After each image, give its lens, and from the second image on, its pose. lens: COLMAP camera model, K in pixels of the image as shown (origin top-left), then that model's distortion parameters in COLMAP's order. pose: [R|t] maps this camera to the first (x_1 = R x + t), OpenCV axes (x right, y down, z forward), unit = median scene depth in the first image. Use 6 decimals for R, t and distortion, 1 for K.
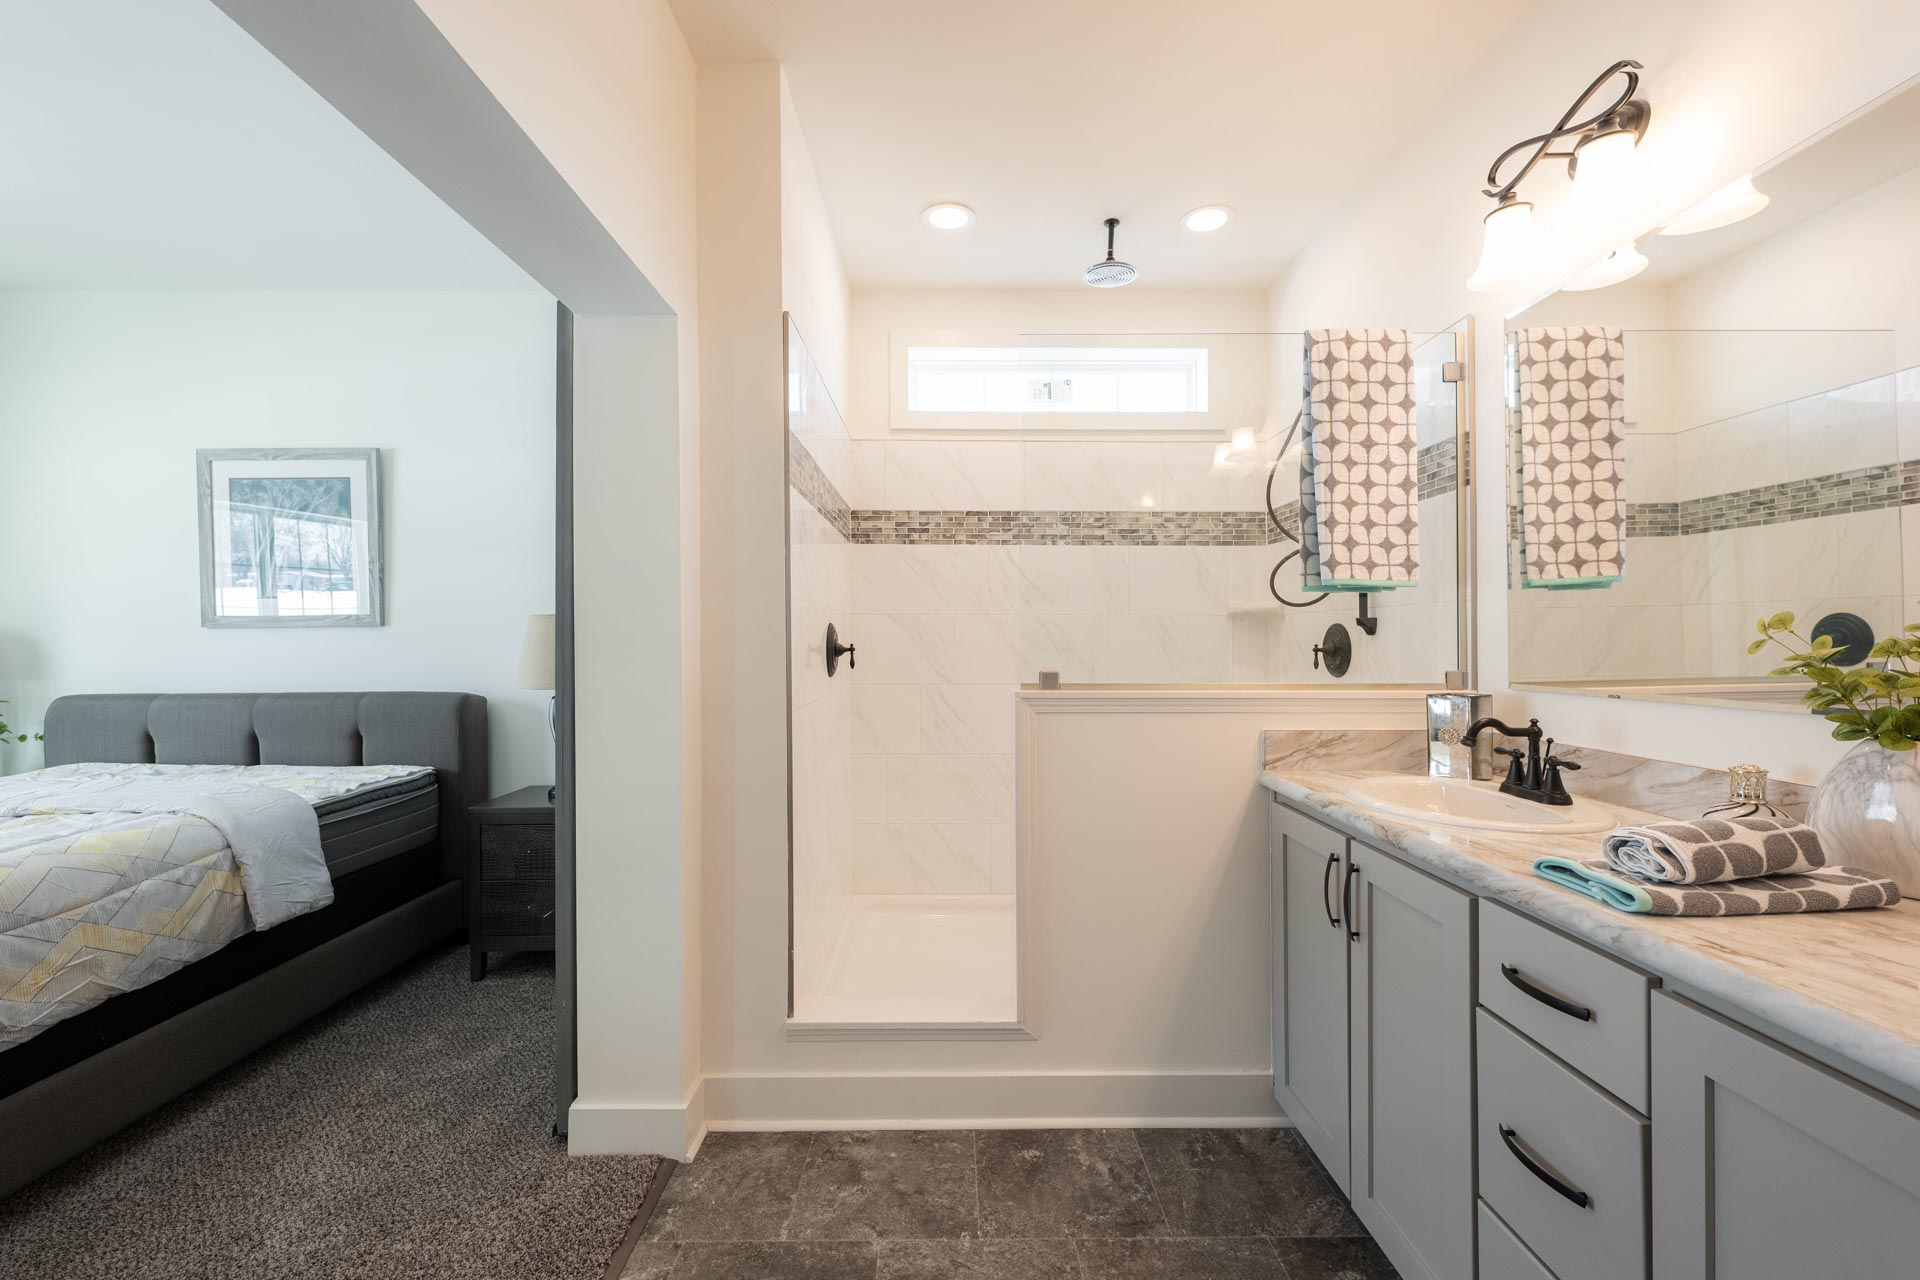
lens RADIAL K [[780.3, 0, 960.6], [0, 780.3, 641.1], [0, 0, 1]] dist [0.004393, -0.001147]
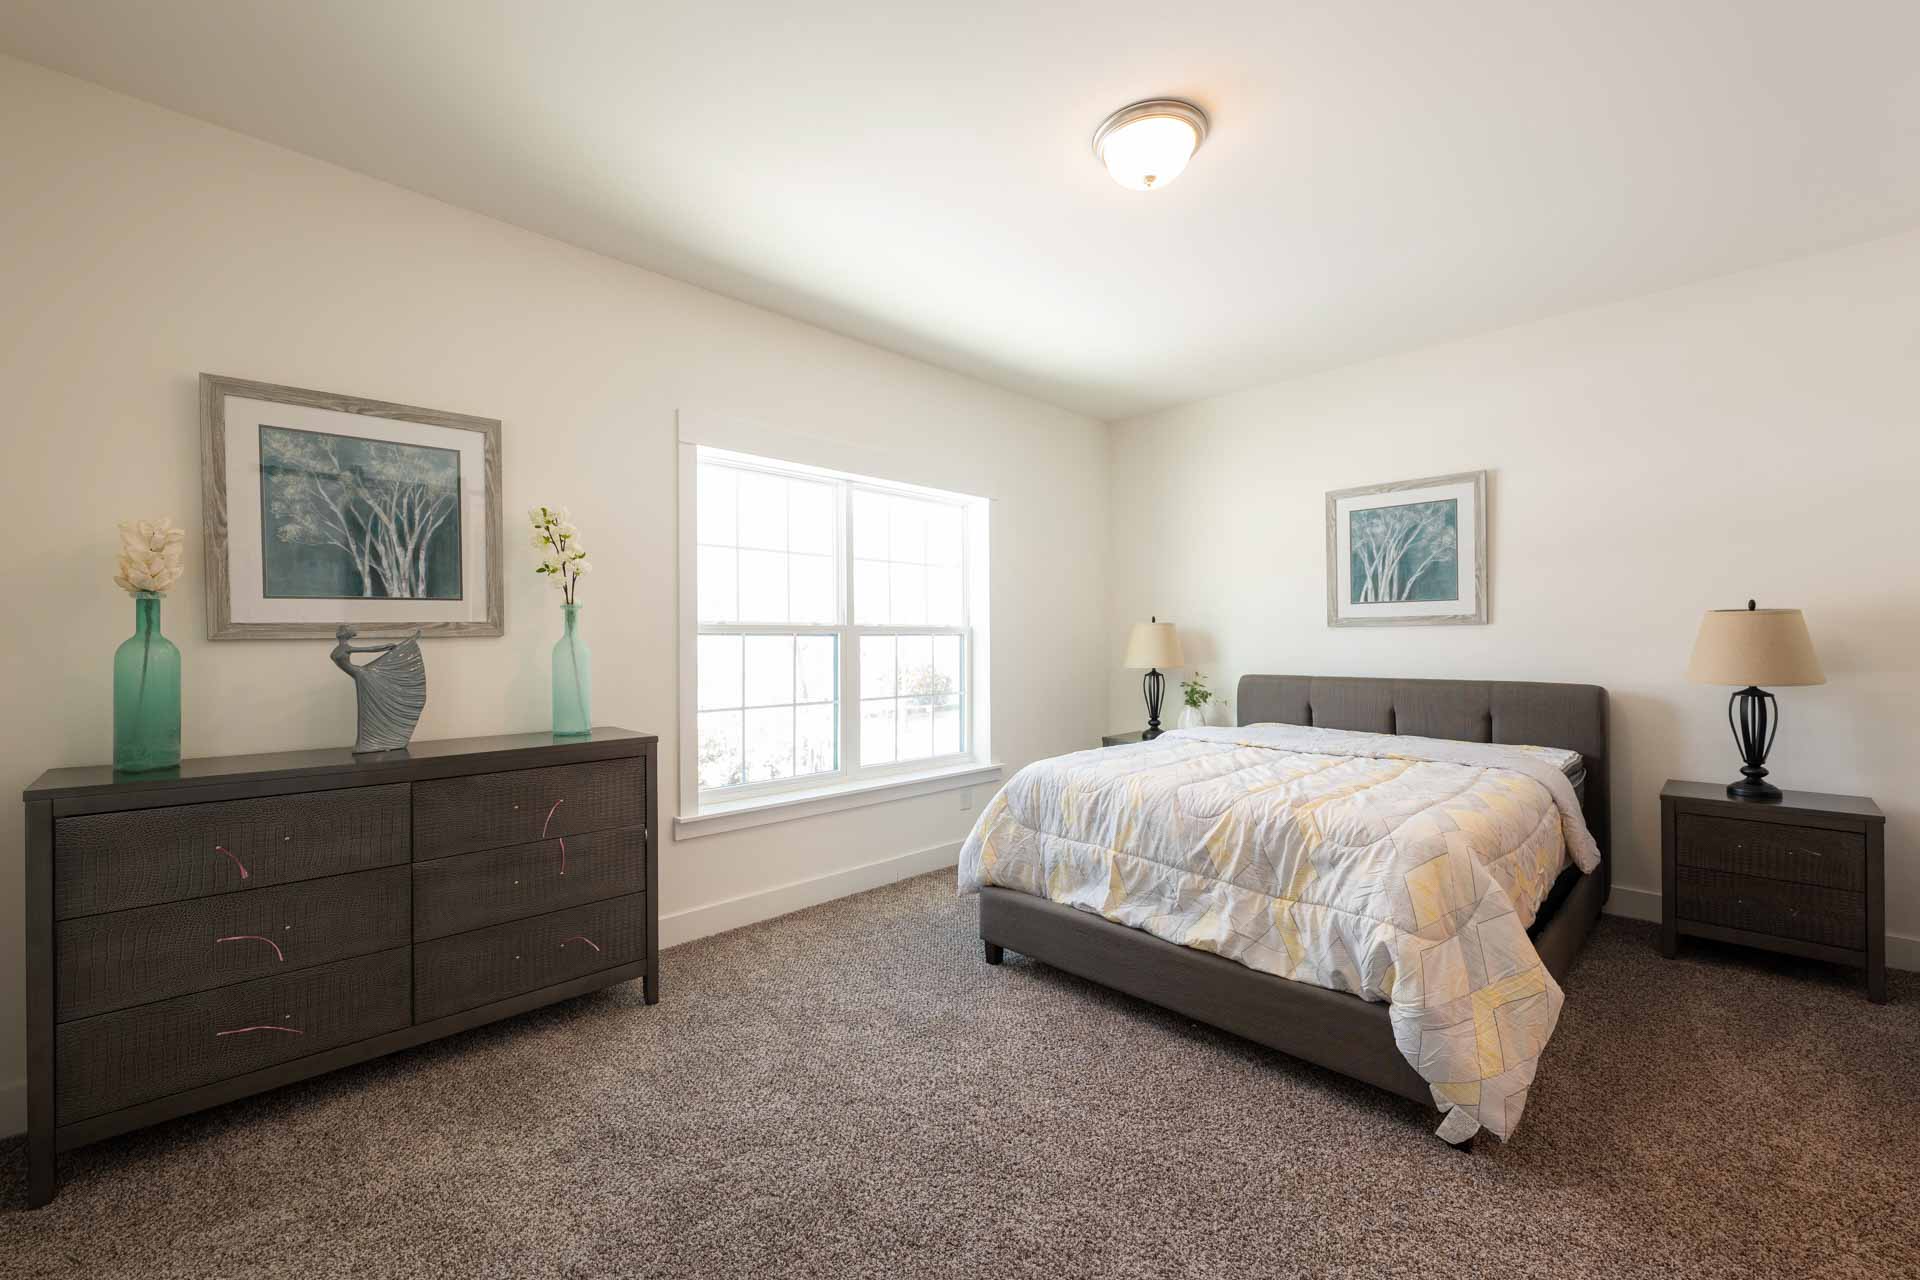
lens RADIAL K [[780.3, 0, 959.5], [0, 780.3, 637.6], [0, 0, 1]] dist [0.004393, -0.001147]
pose [[0.690279, 0.000181, -0.723544, -0.719613], [0.002255, 0.999995, 0.002401, -0.005304], [0.723540, -0.003289, 0.690275, -0.584542]]
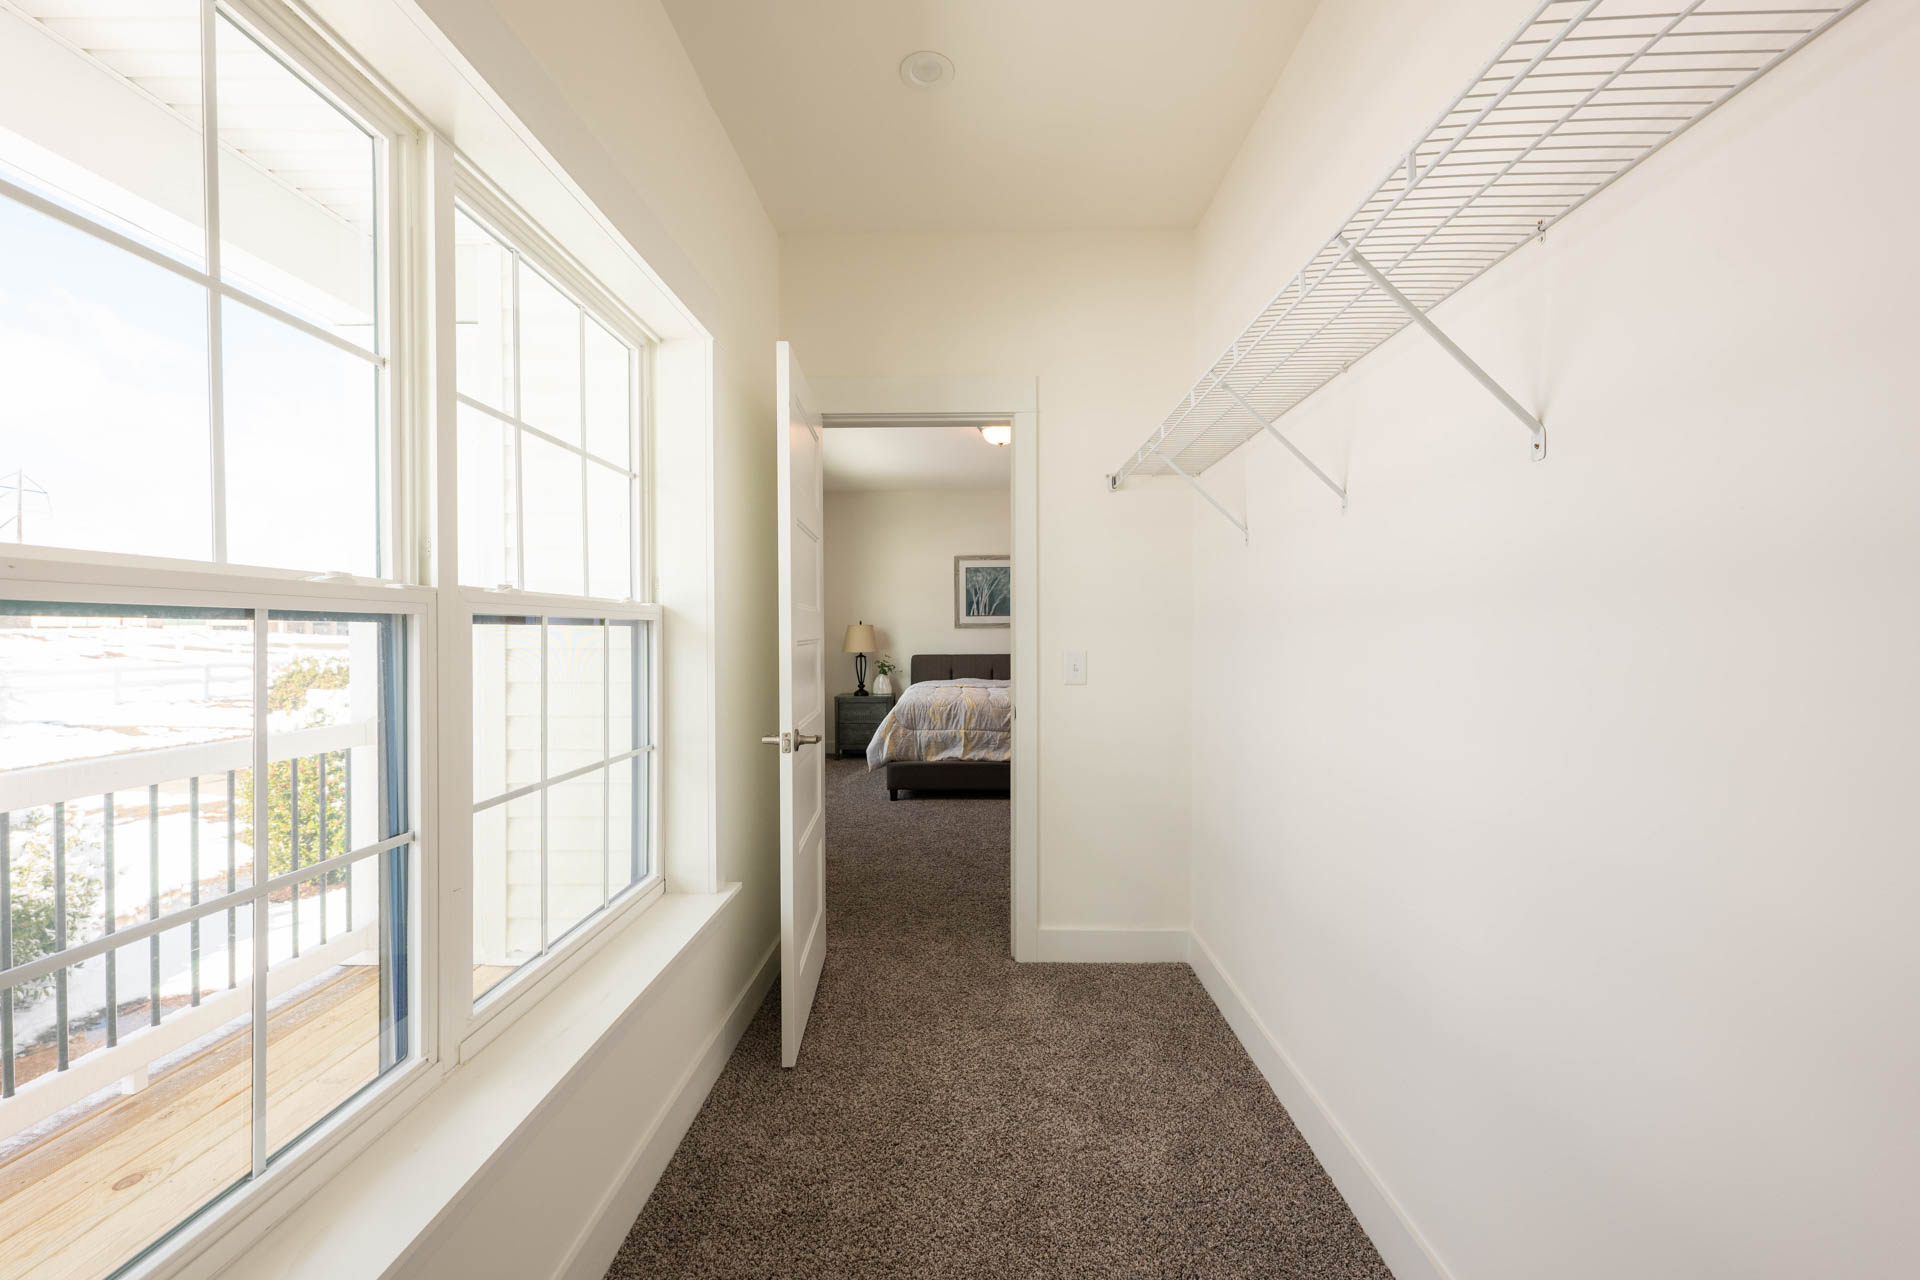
lens RADIAL K [[780.3, 0, 955.6], [0, 780.3, 644.4], [0, 0, 1]] dist [0.004393, -0.001147]
pose [[0.999365, 0.000254, -0.035625, -1.422616], [0.000220, 0.999911, 0.013311, 0.002932], [0.035625, -0.013311, 0.999277, -2.378608]]
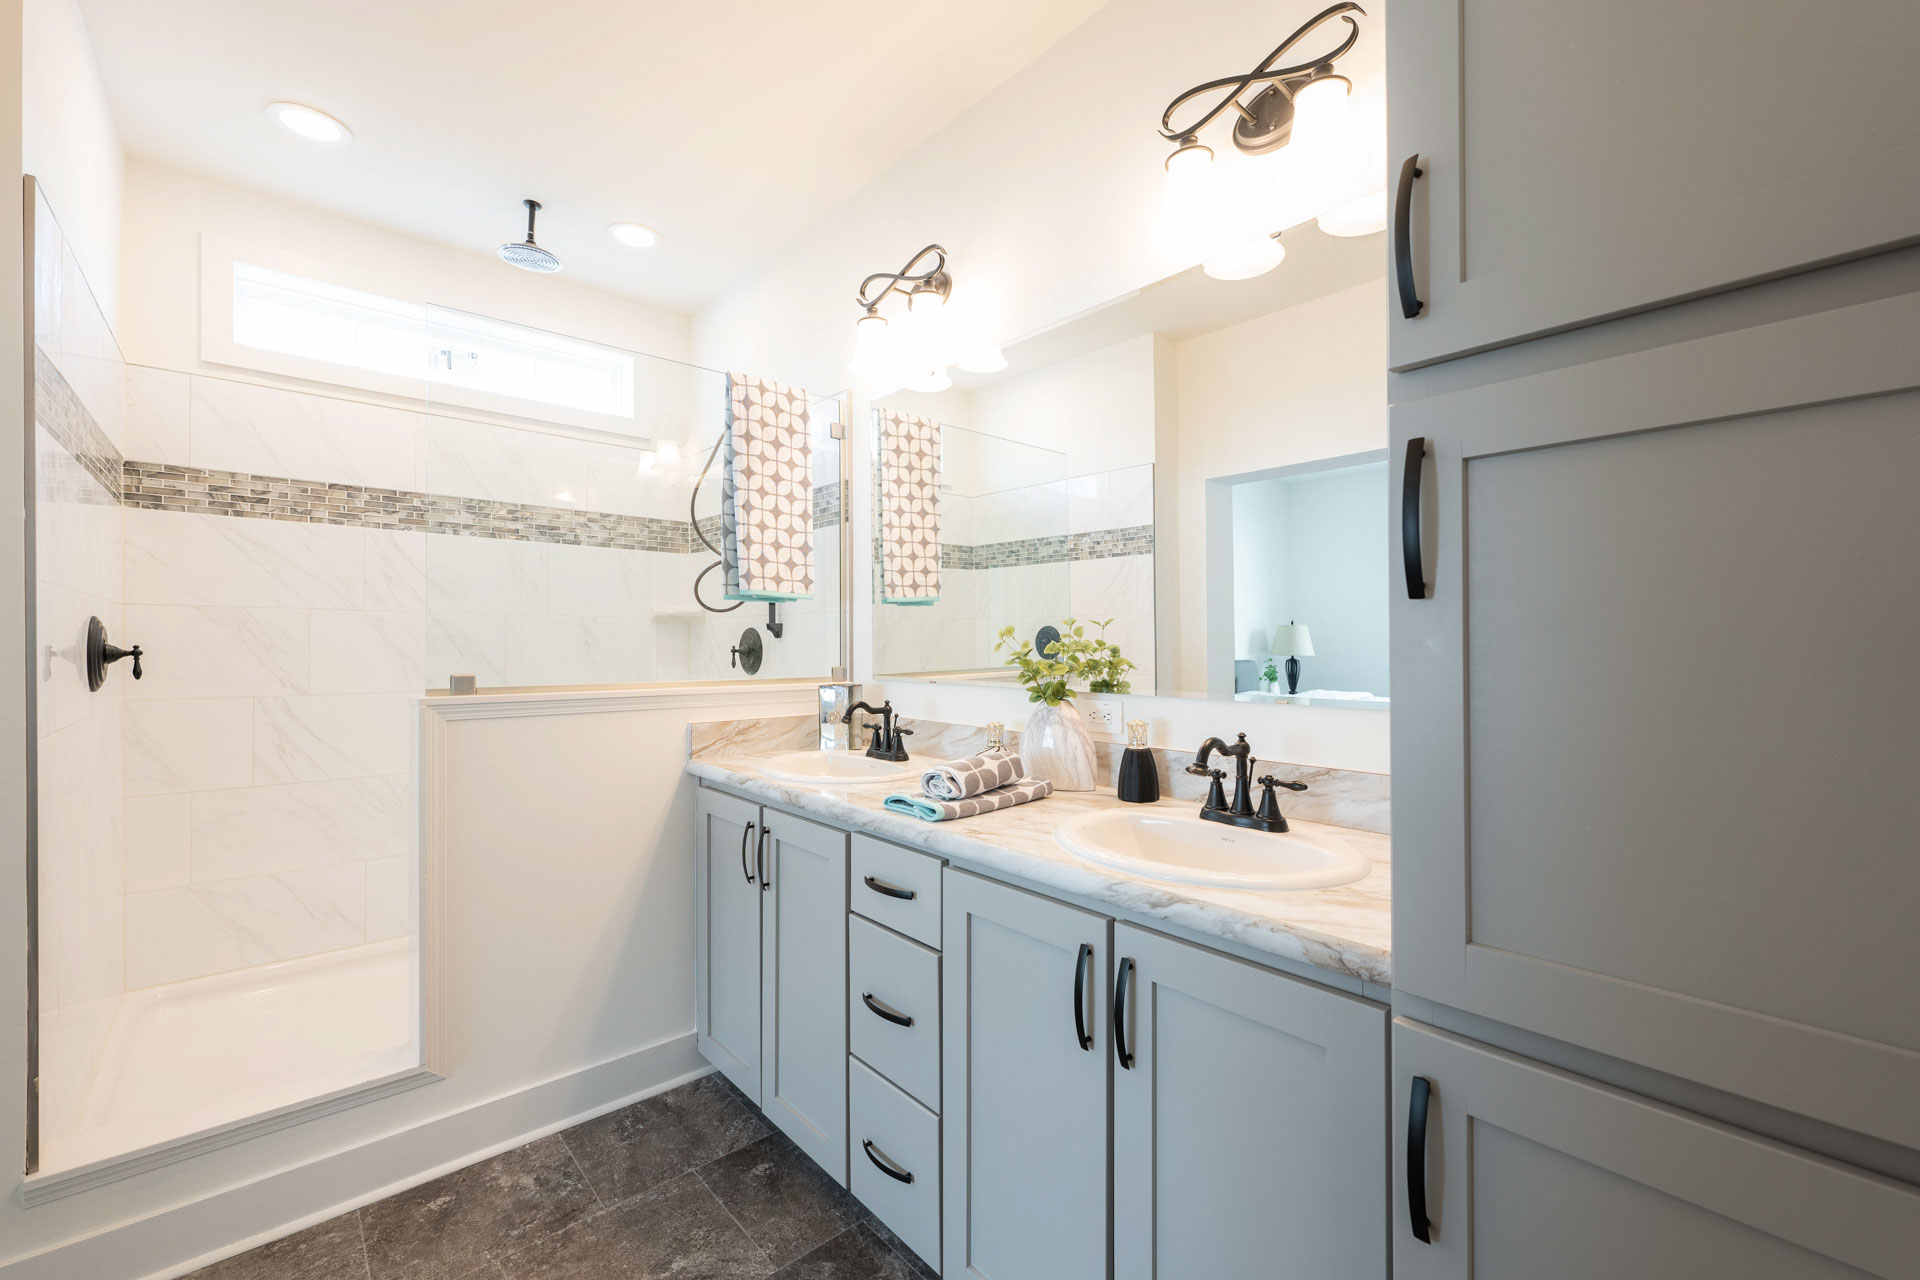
lens RADIAL K [[780.3, 0, 958.0], [0, 780.3, 639.7], [0, 0, 1]] dist [0.004393, -0.001147]
pose [[0.756214, 0.004969, 0.654305, -0.049845], [-0.002309, 0.999985, -0.004926, 0.000014], [-0.654320, 0.002215, 0.756214, -0.086169]]
